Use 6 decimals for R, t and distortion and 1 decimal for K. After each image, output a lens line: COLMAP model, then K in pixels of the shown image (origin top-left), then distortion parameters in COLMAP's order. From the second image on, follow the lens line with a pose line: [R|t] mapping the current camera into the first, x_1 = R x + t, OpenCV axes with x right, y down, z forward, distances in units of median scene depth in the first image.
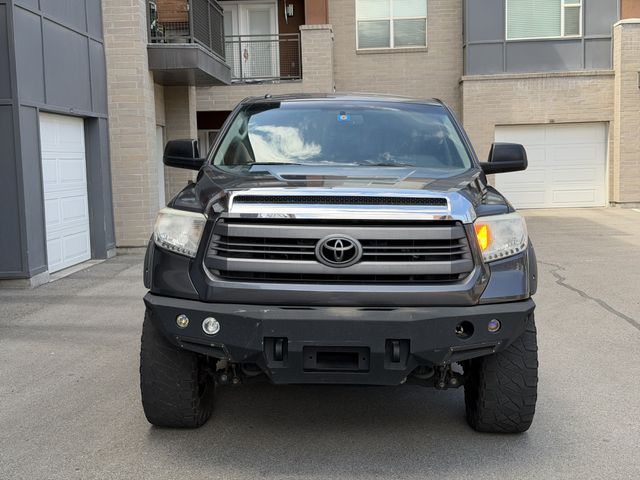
lens RADIAL K [[888.9, 0, 320.0], [0, 888.9, 240.0], [0, 0, 1]] dist [0.199267, -0.505997]
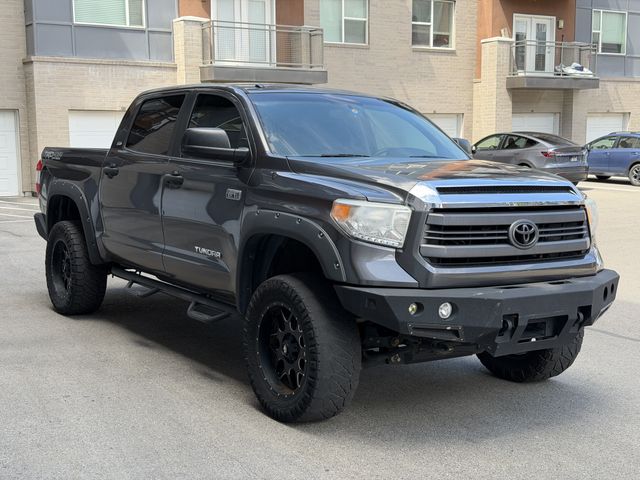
lens RADIAL K [[888.9, 0, 320.0], [0, 888.9, 240.0], [0, 0, 1]] dist [0.199267, -0.505997]
pose [[0.806917, -0.047676, 0.588738, -0.685382], [0.037600, 0.998862, 0.029353, -0.019088], [-0.589467, -0.001549, 0.807791, 0.184176]]
